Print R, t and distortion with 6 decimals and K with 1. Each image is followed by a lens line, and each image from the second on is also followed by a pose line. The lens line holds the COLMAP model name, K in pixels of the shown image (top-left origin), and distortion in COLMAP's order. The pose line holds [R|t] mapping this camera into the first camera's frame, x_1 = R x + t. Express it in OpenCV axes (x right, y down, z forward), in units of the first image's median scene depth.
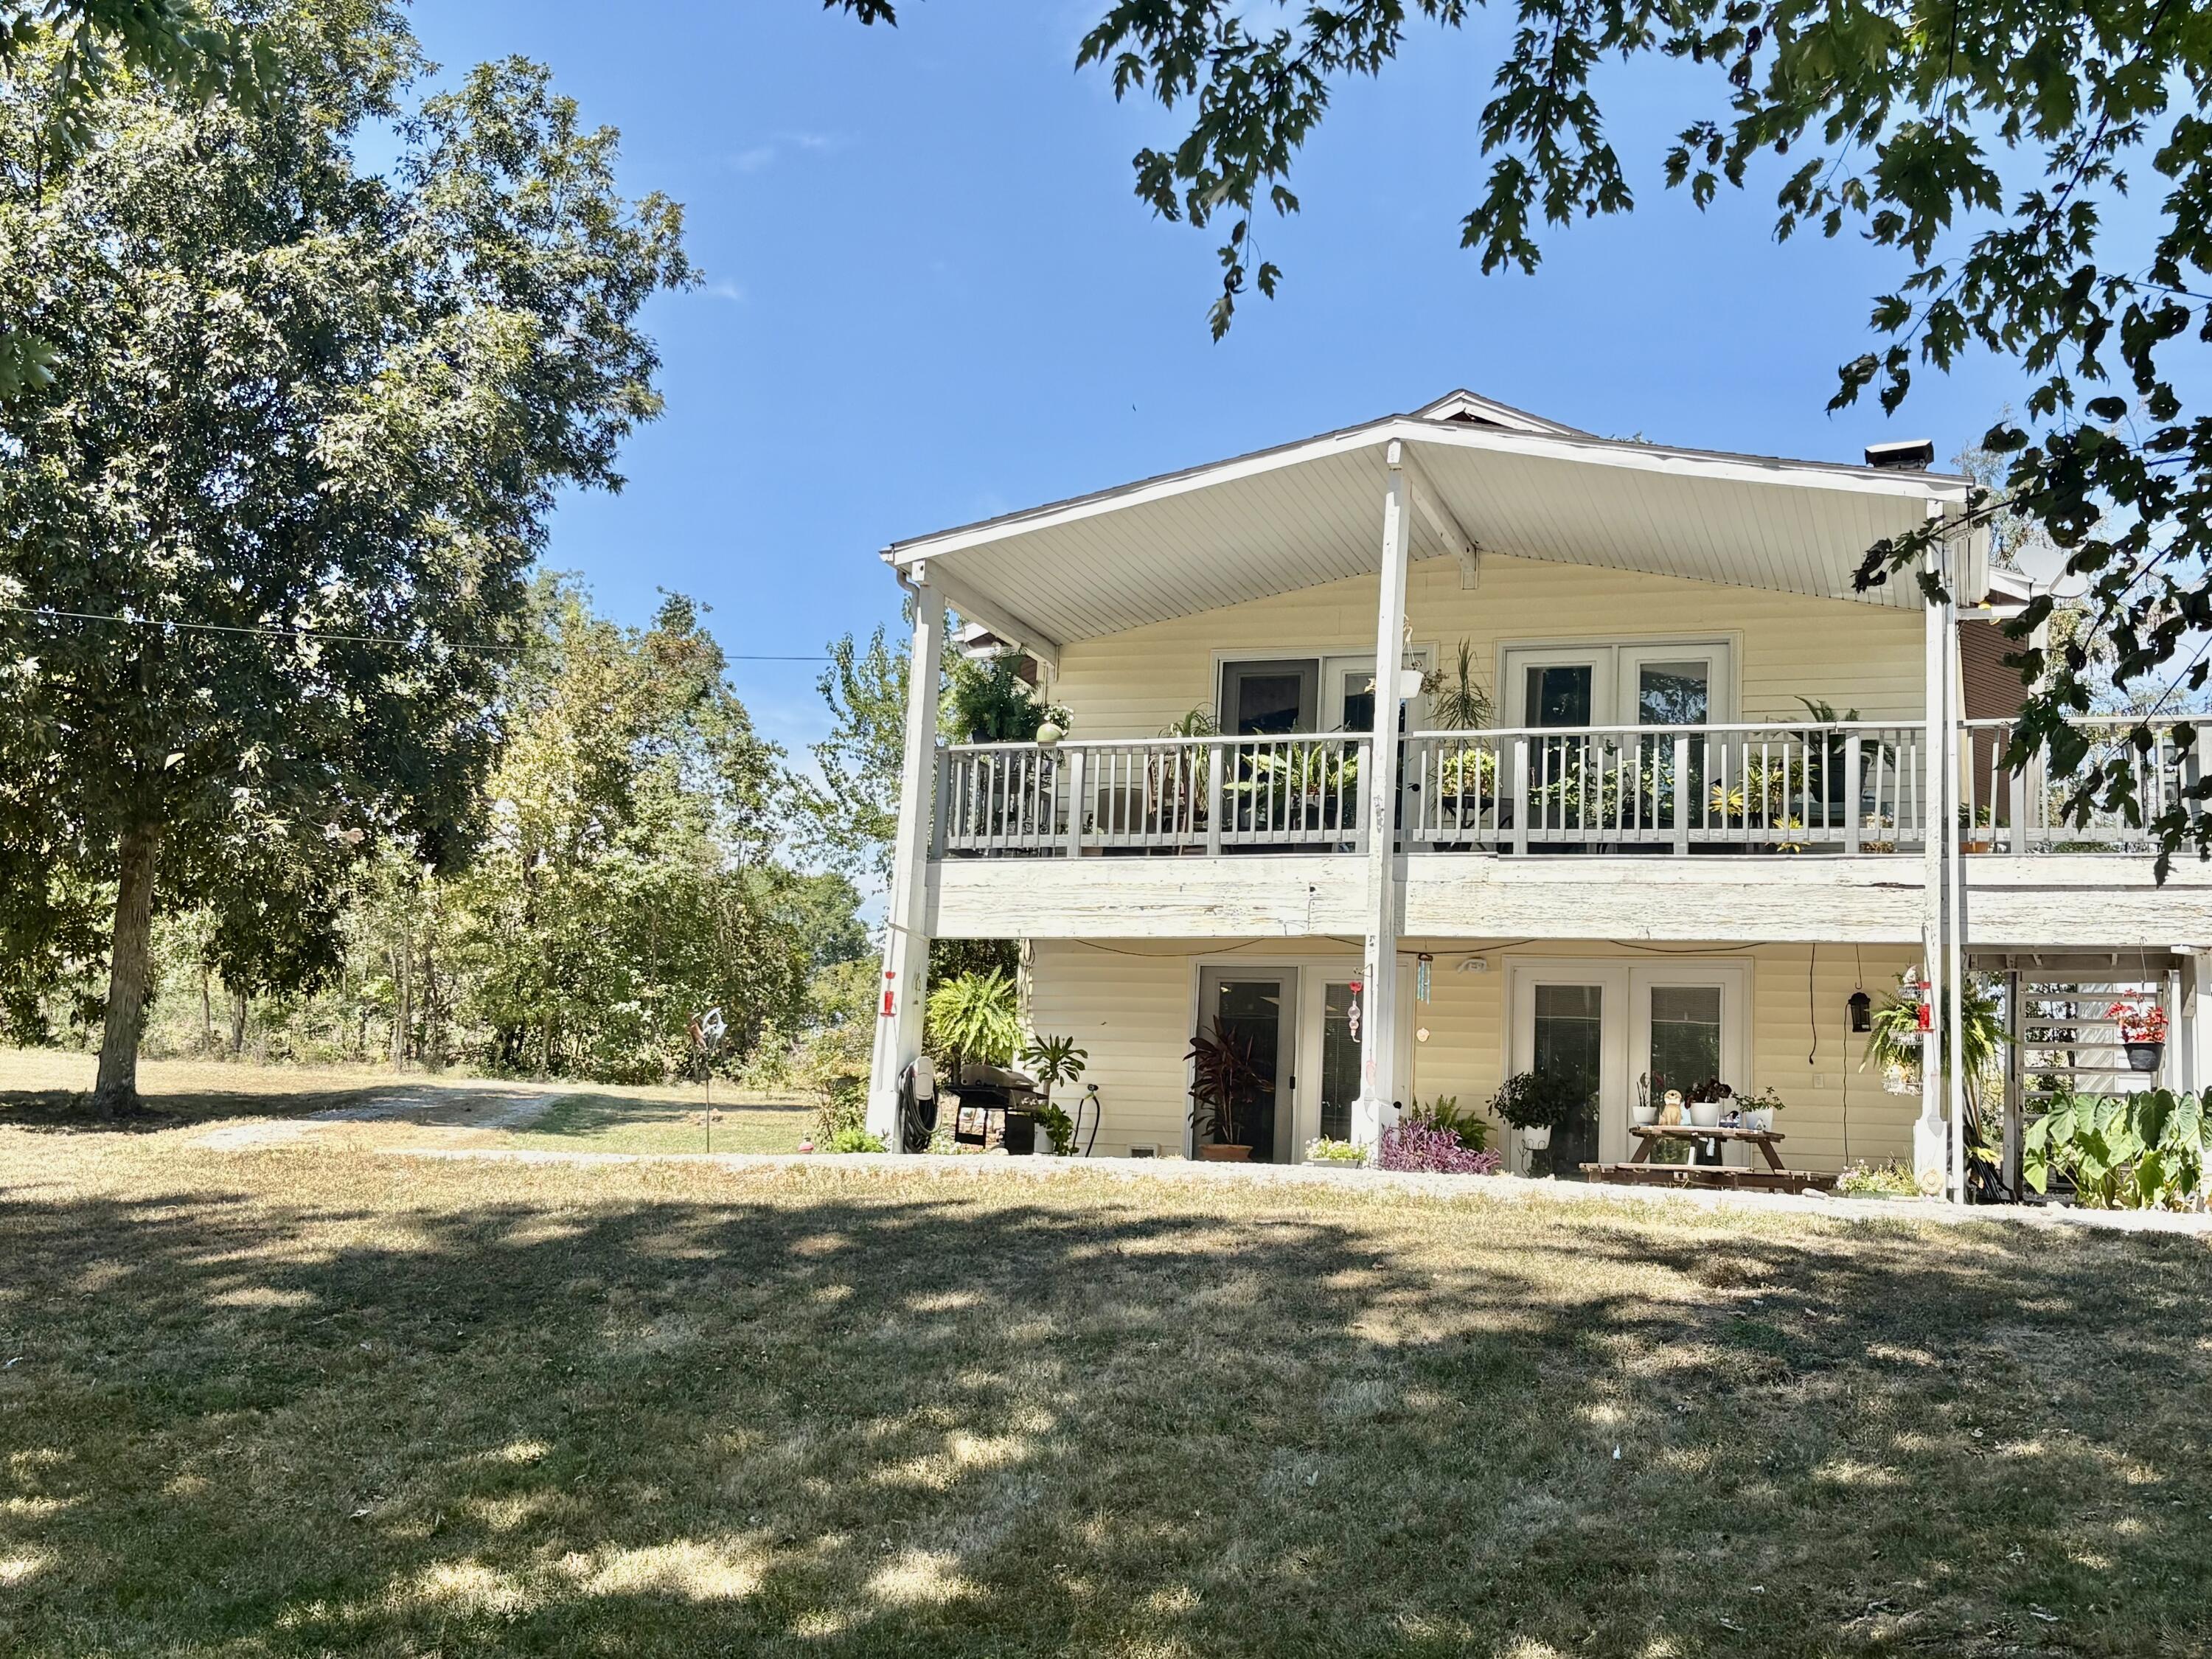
lens RADIAL K [[2572.9, 0, 1111.0], [0, 2572.9, 828.5], [0, 0, 1]] dist [0.024260, 0.000000]
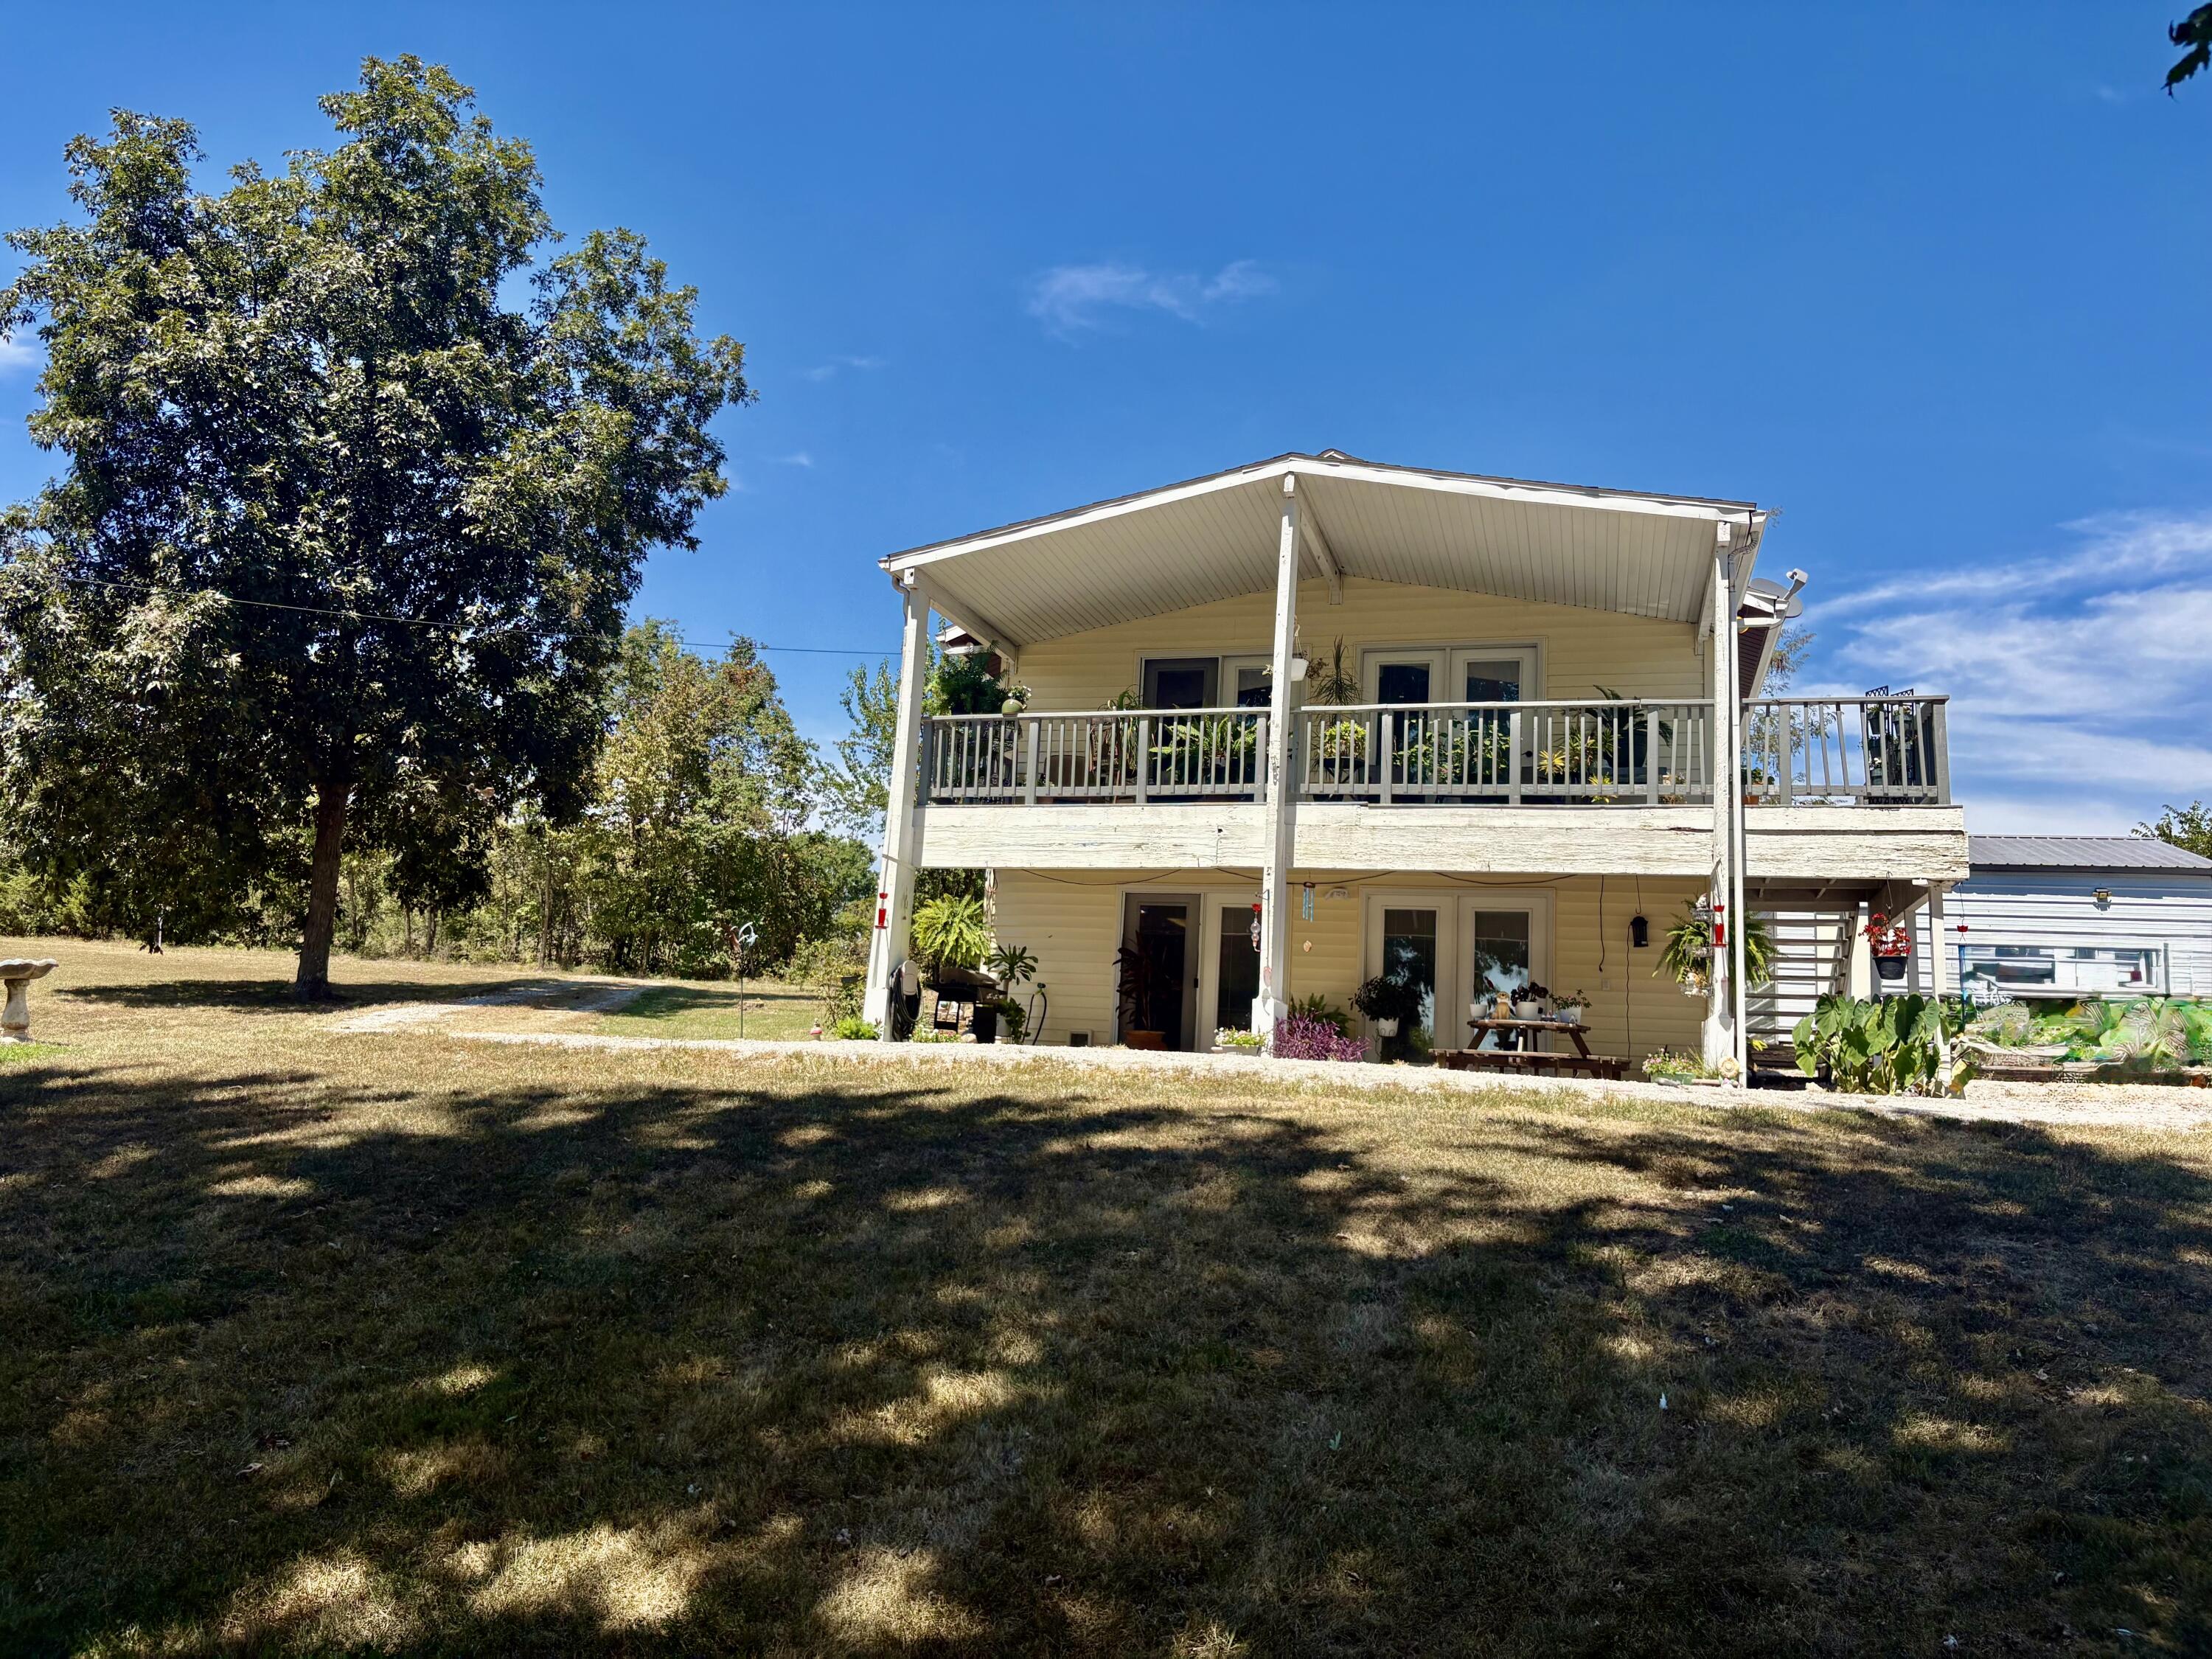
lens RADIAL K [[1684.6, 0, 1095.6], [0, 1684.6, 832.9], [0, 0, 1]] dist [0.001170, 0.006020]
pose [[0.999392, 0.010314, 0.033308, -0.010232], [-0.010683, 0.999883, 0.010923, 0.016530], [-0.033192, -0.011272, 0.999385, 0.178677]]
